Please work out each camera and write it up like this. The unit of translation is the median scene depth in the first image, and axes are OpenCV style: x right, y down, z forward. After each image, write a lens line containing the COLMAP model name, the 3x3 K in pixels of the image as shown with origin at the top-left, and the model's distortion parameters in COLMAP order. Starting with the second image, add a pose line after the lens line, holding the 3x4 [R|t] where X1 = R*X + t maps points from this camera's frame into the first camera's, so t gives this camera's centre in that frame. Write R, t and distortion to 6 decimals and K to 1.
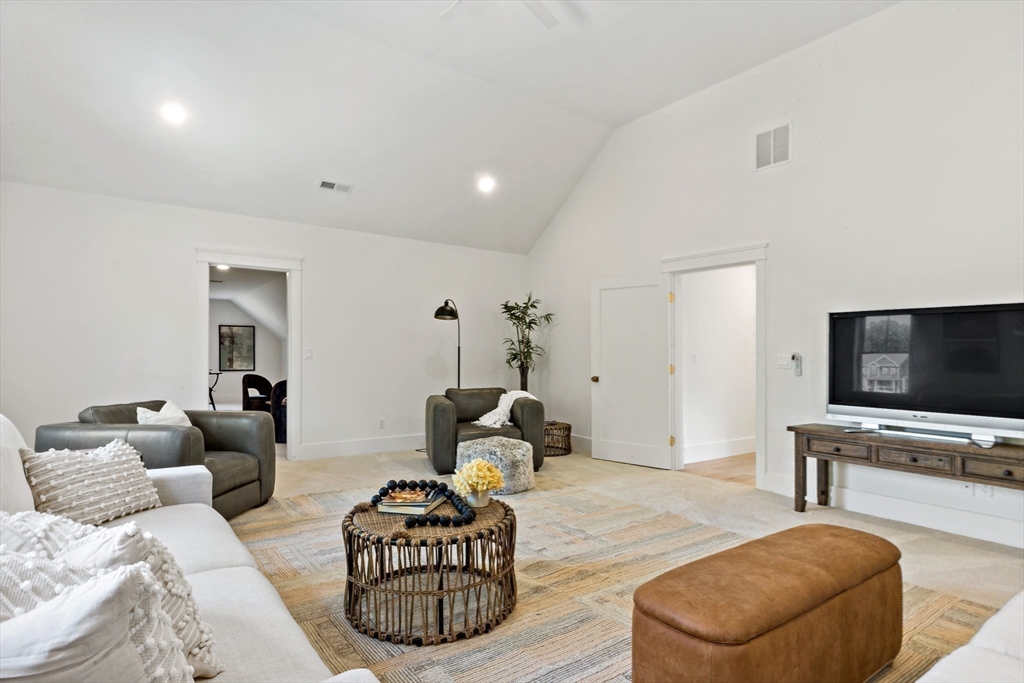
lens RADIAL K [[561.0, 0, 511.8], [0, 561.0, 345.9], [0, 0, 1]] dist [-0.000499, -0.000034]
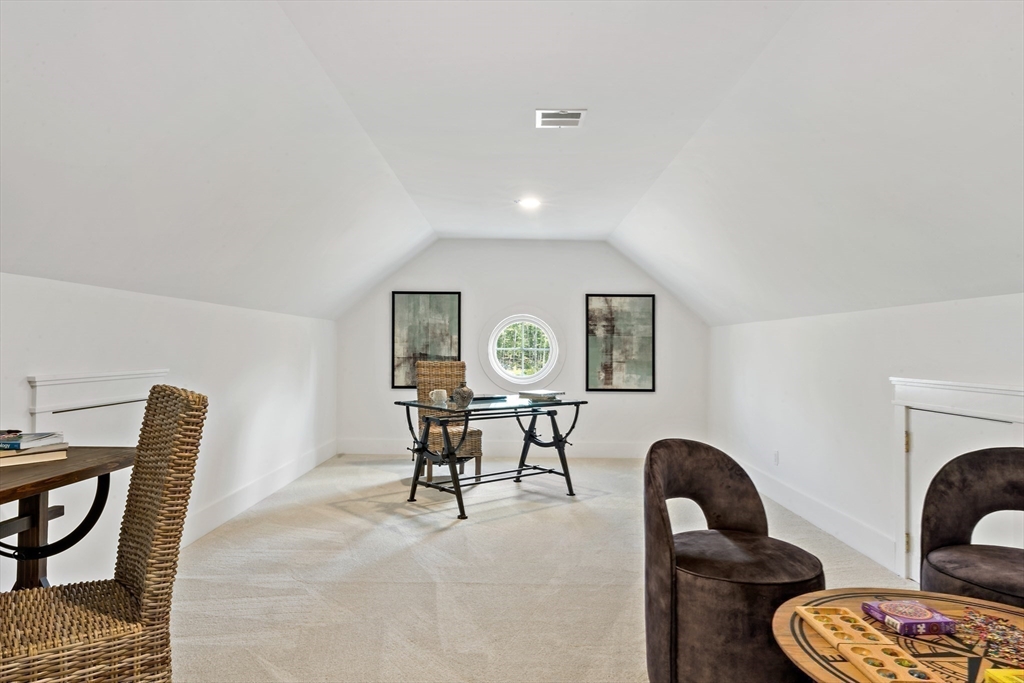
lens RADIAL K [[647.3, 0, 512.4], [0, 647.3, 342.8], [0, 0, 1]] dist [-0.000421, -0.000005]
pose [[0.814015, 0.000320, -0.580844, -0.250071], [-0.001439, 0.999998, -0.001466, 0.005101], [0.580842, 0.002030, 0.814014, 0.509786]]
